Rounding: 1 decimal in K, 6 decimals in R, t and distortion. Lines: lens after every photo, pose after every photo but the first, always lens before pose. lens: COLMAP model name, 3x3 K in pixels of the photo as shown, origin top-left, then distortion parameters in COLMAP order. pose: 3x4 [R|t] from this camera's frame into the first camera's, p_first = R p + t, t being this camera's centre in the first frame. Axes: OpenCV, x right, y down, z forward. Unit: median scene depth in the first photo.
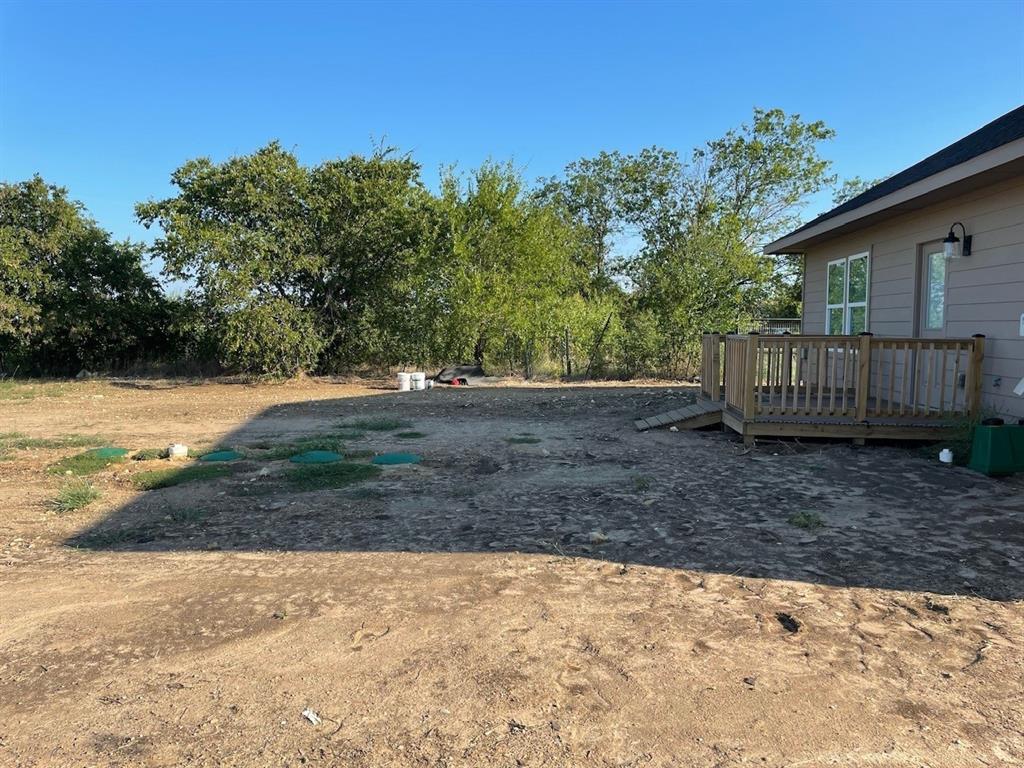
lens RADIAL K [[754.0, 0, 497.9], [0, 754.0, 386.6], [0, 0, 1]] dist [0.062866, -0.093957]
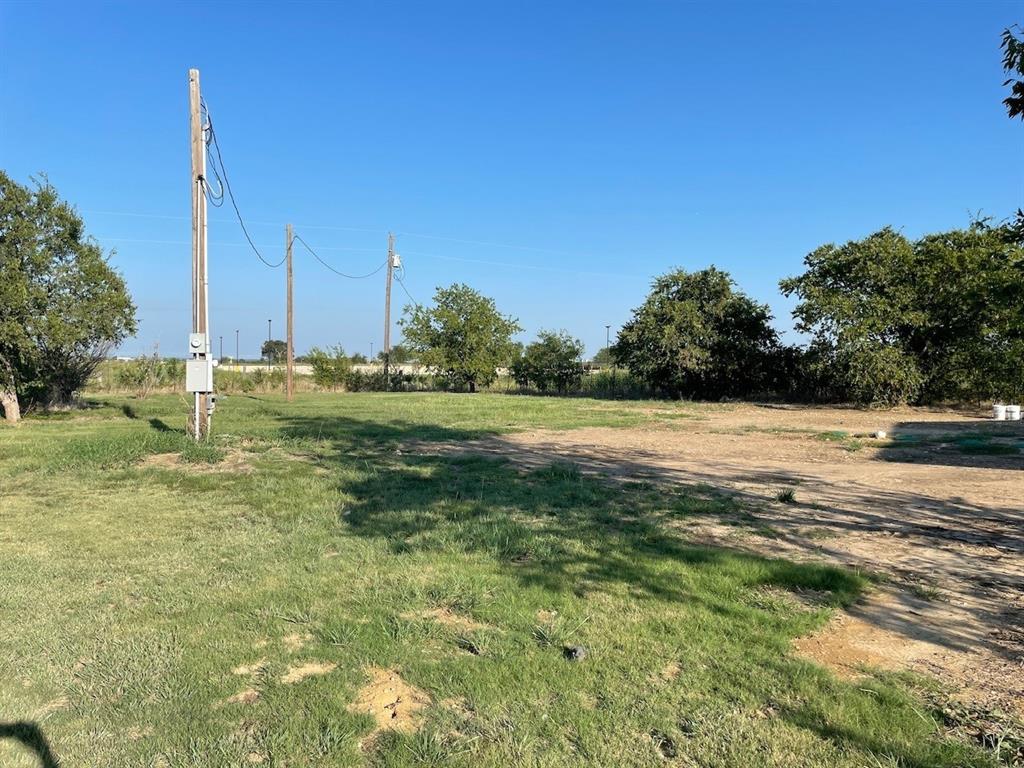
lens RADIAL K [[754.0, 0, 497.9], [0, 754.0, 386.6], [0, 0, 1]] dist [0.062866, -0.093957]
pose [[0.794137, 0.027599, -0.607111, -0.021405], [-0.059489, 0.997701, -0.032460, 0.037281], [0.604820, 0.061894, 0.793954, -0.442301]]
